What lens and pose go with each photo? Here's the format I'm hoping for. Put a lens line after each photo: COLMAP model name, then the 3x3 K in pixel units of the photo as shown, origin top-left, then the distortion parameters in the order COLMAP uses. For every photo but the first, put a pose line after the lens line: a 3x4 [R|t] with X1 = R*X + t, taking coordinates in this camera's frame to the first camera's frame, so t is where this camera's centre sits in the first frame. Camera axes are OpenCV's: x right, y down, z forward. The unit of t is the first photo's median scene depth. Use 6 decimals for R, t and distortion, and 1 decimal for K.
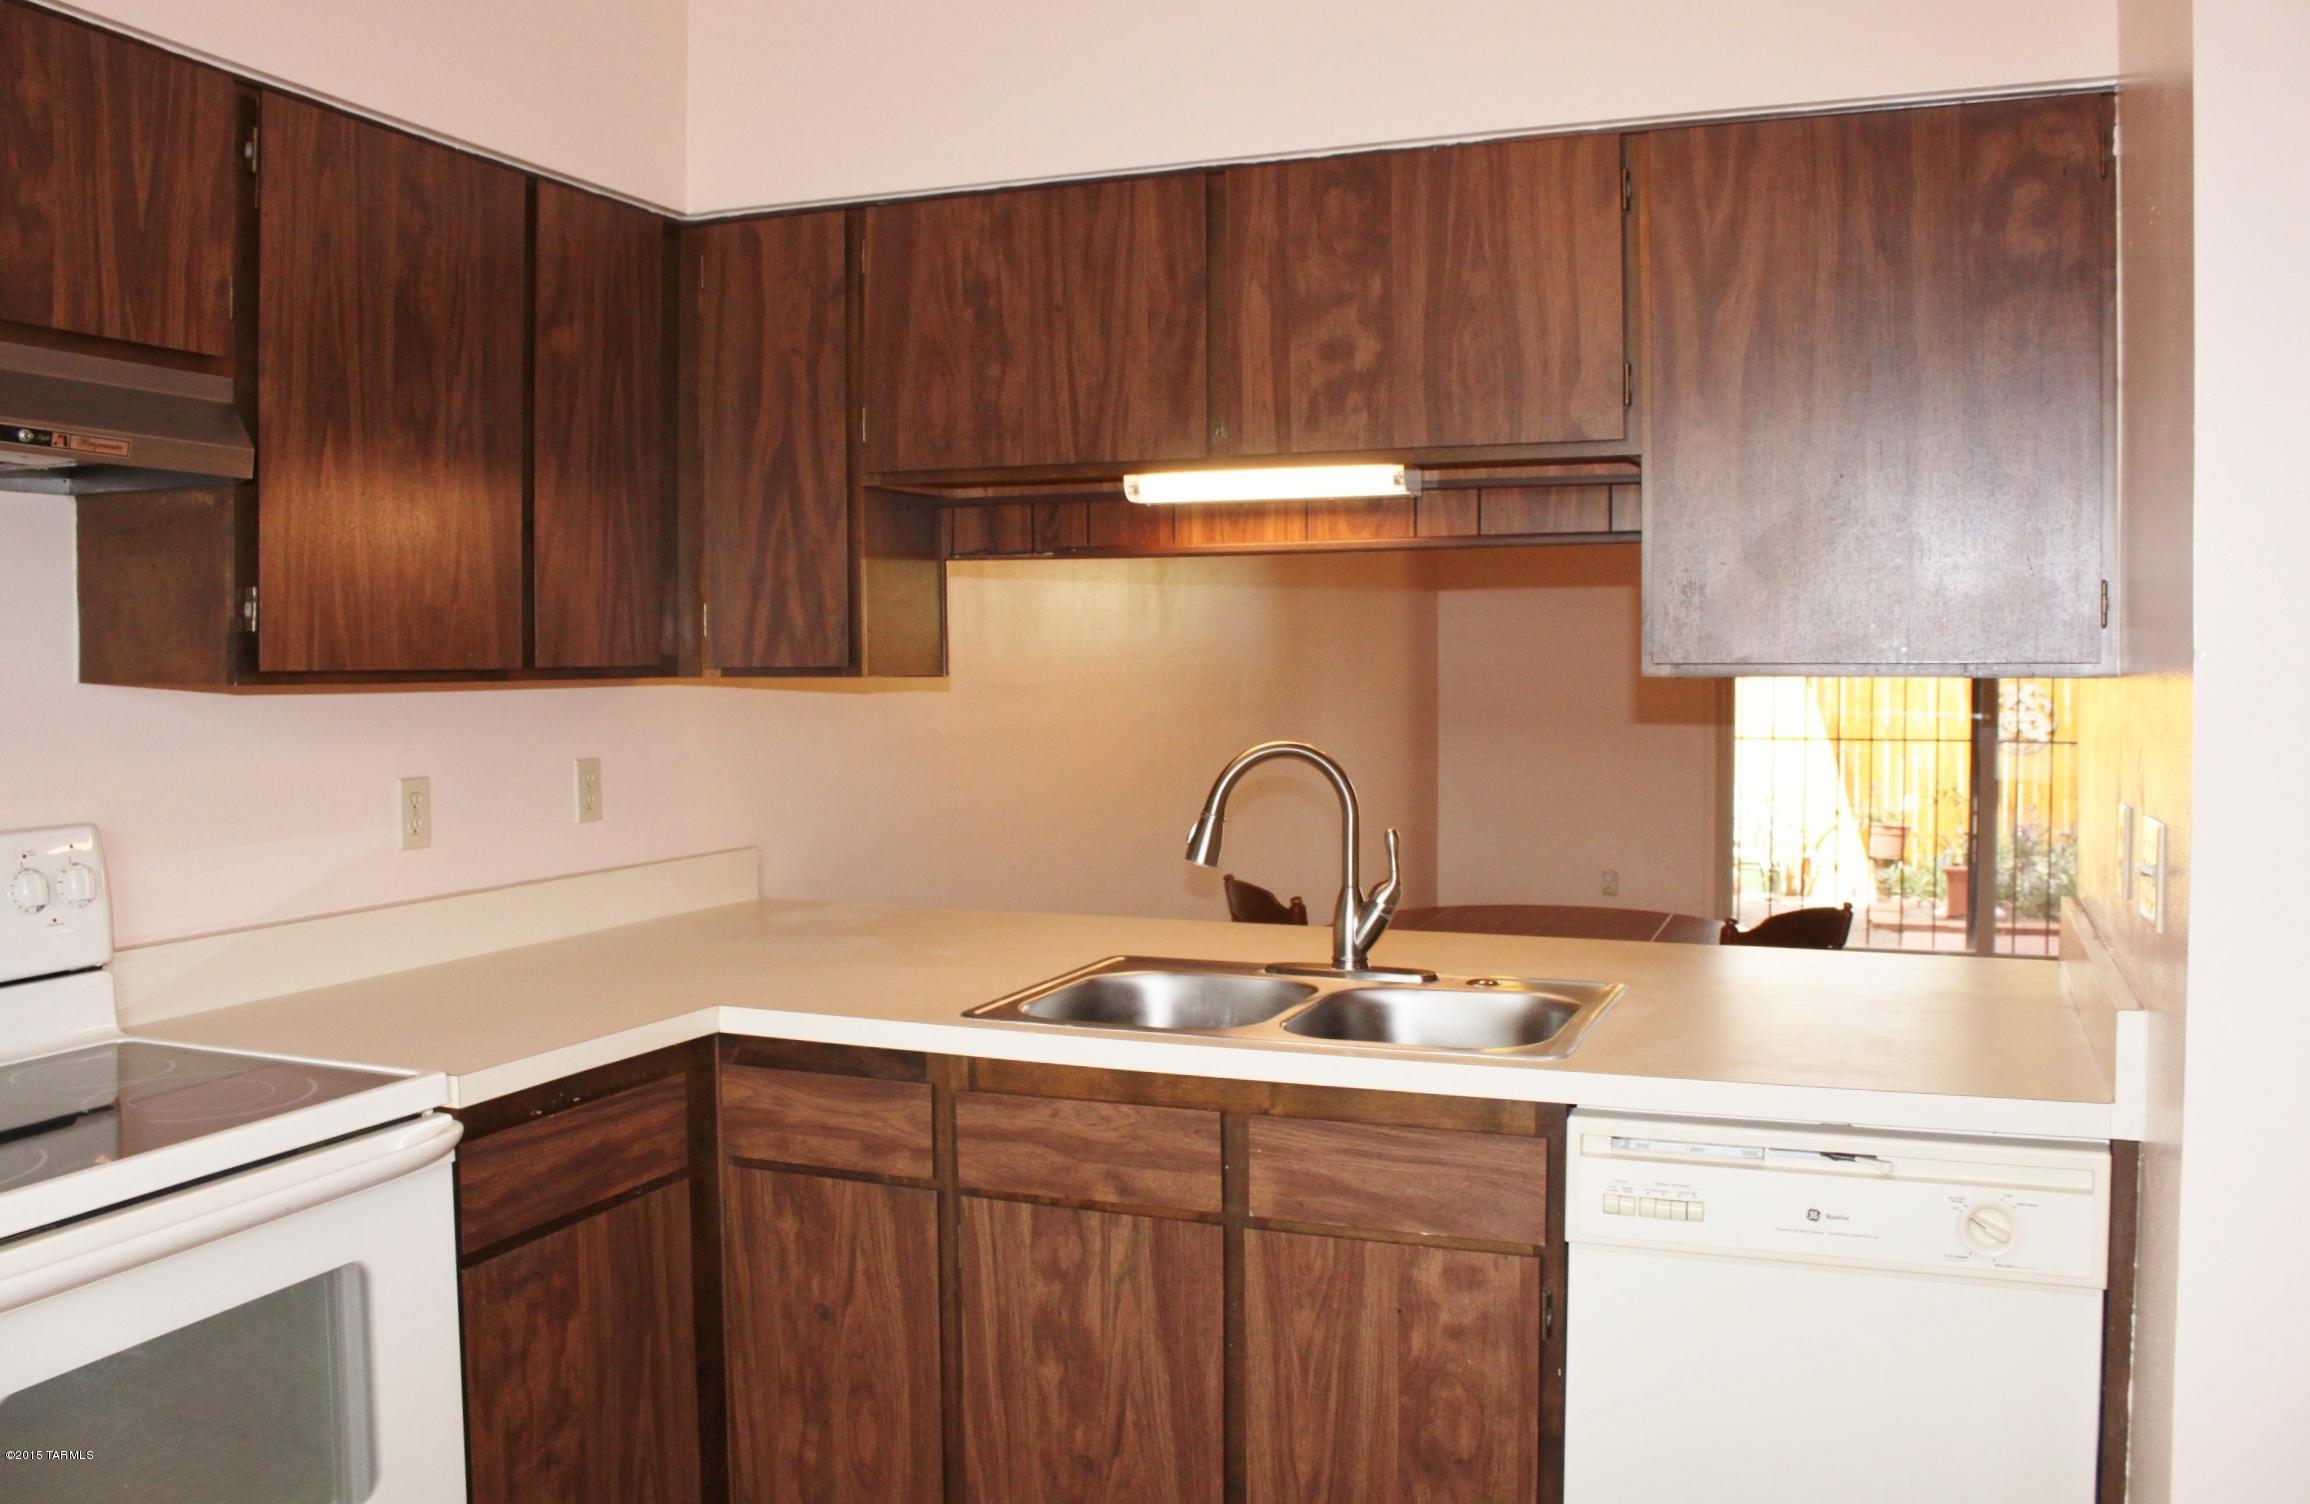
lens RADIAL K [[1971.5, 0, 1155.0], [0, 1971.5, 752.0], [0, 0, 1]] dist [-0.196064, 0.146846]
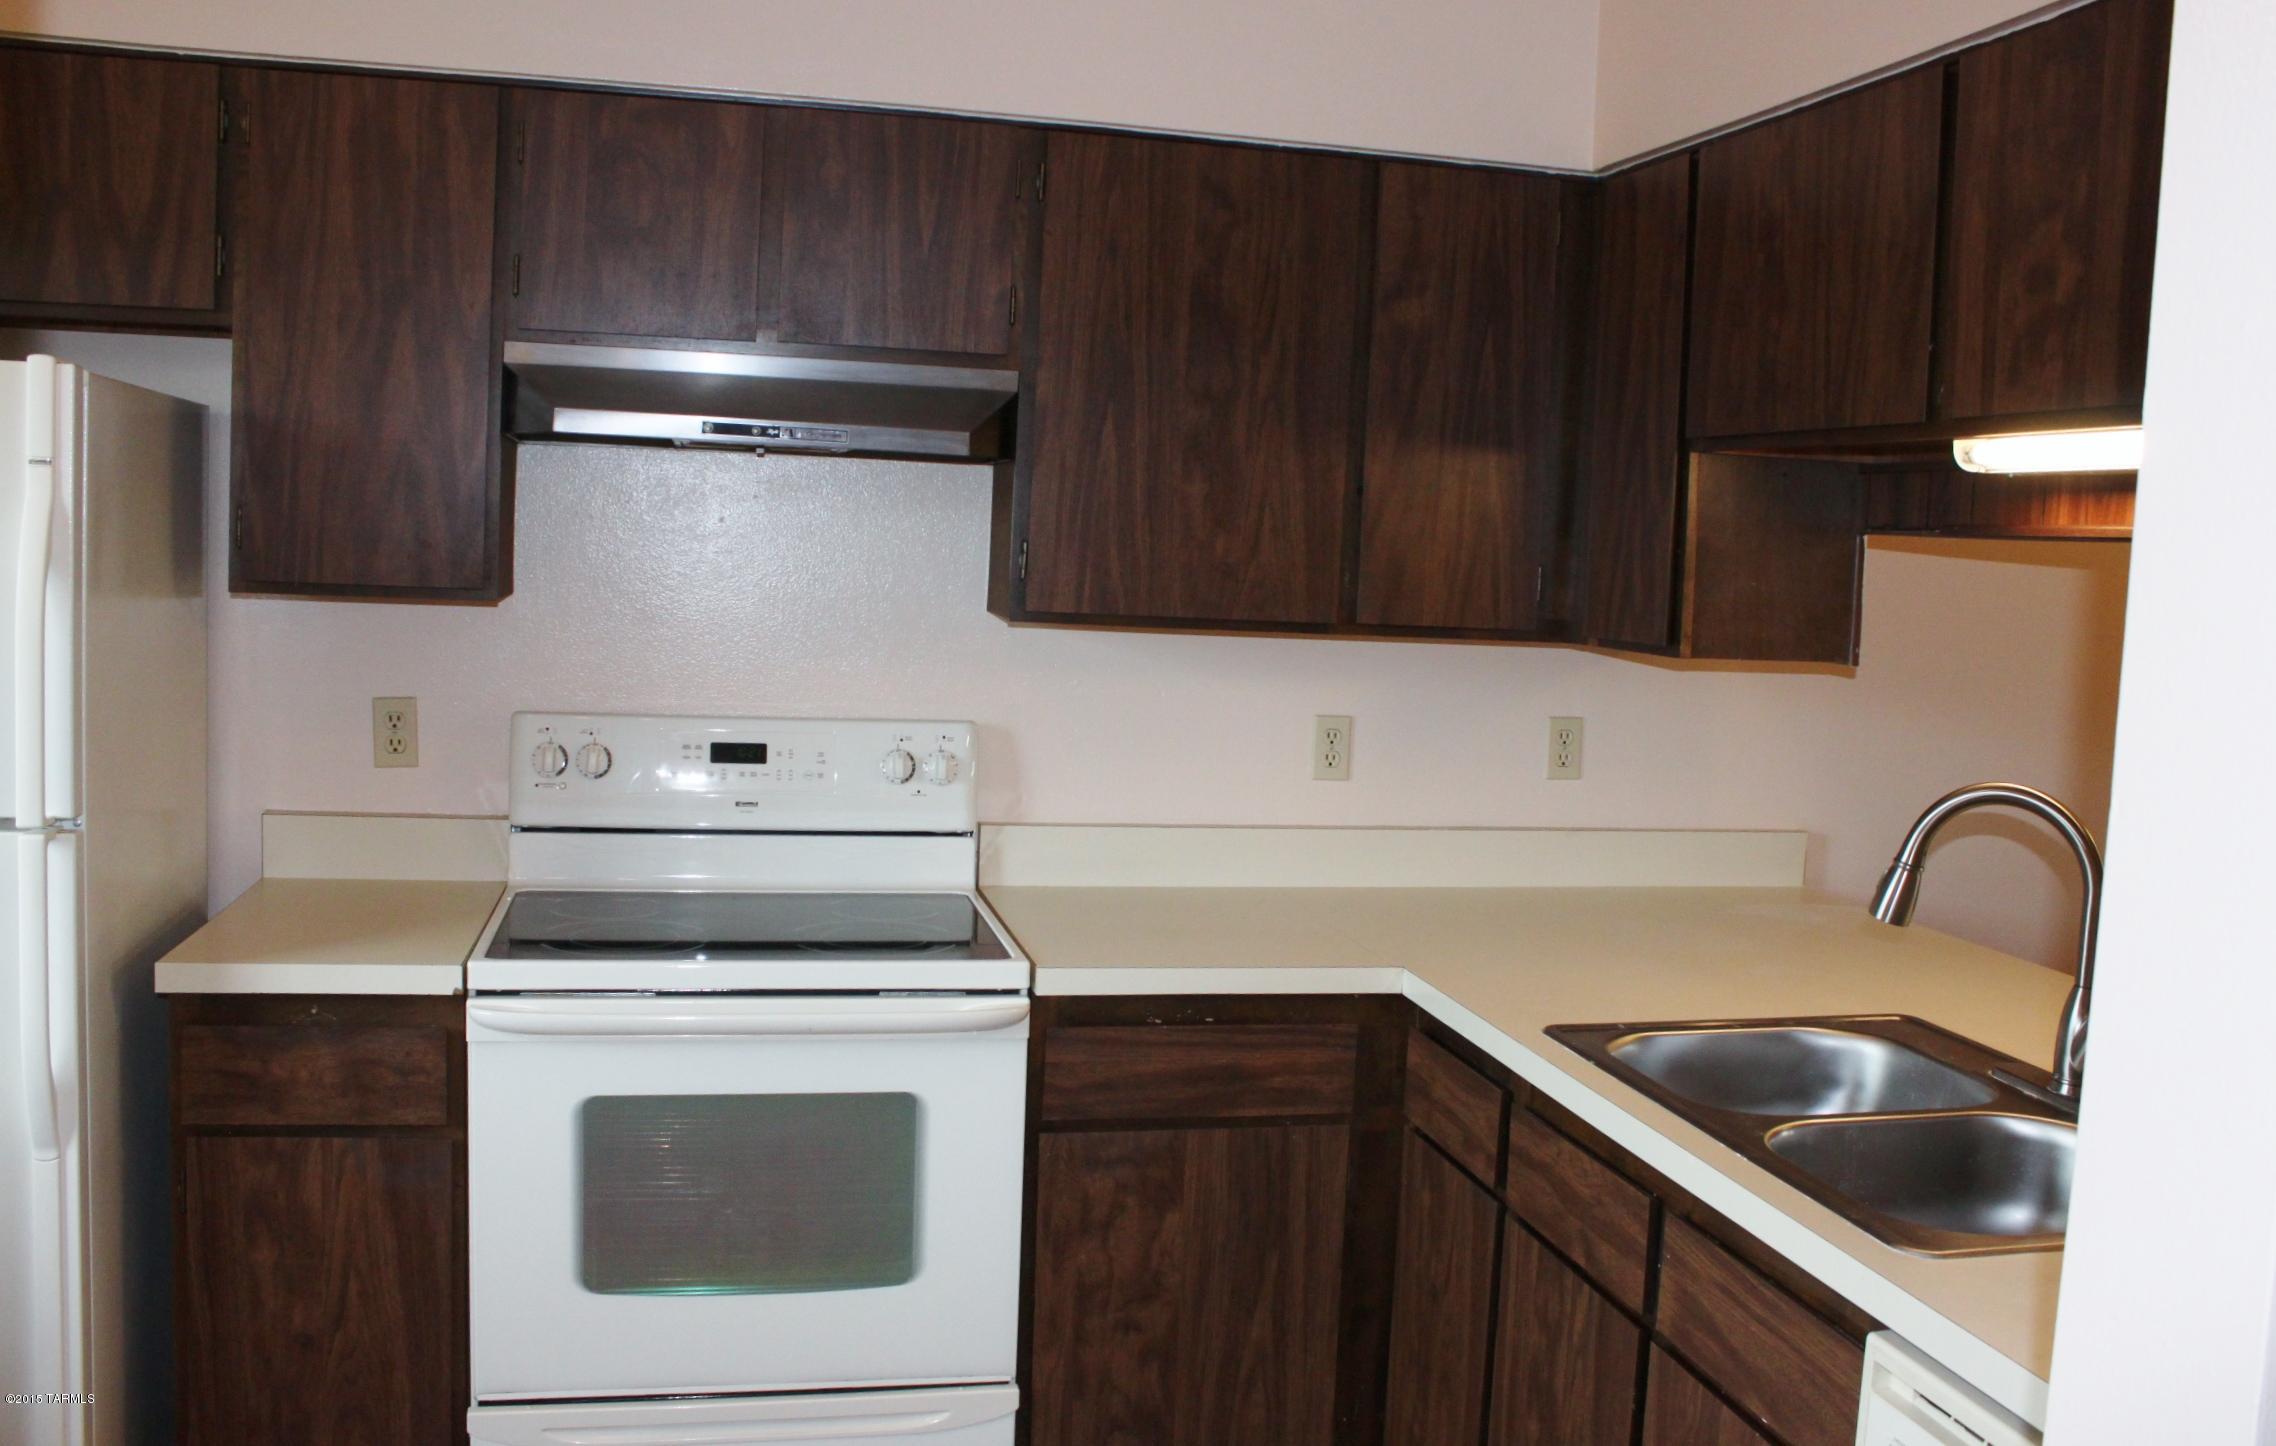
lens RADIAL K [[1977.4, 0, 1138.0], [0, 1977.4, 723.0], [0, 0, 1]] dist [-0.192413, 0.138208]
pose [[0.545014, 0.104857, -0.831844, 0.569824], [-0.085171, 0.993940, 0.069487, -0.059422], [0.834090, 0.032978, 0.550642, 0.332985]]
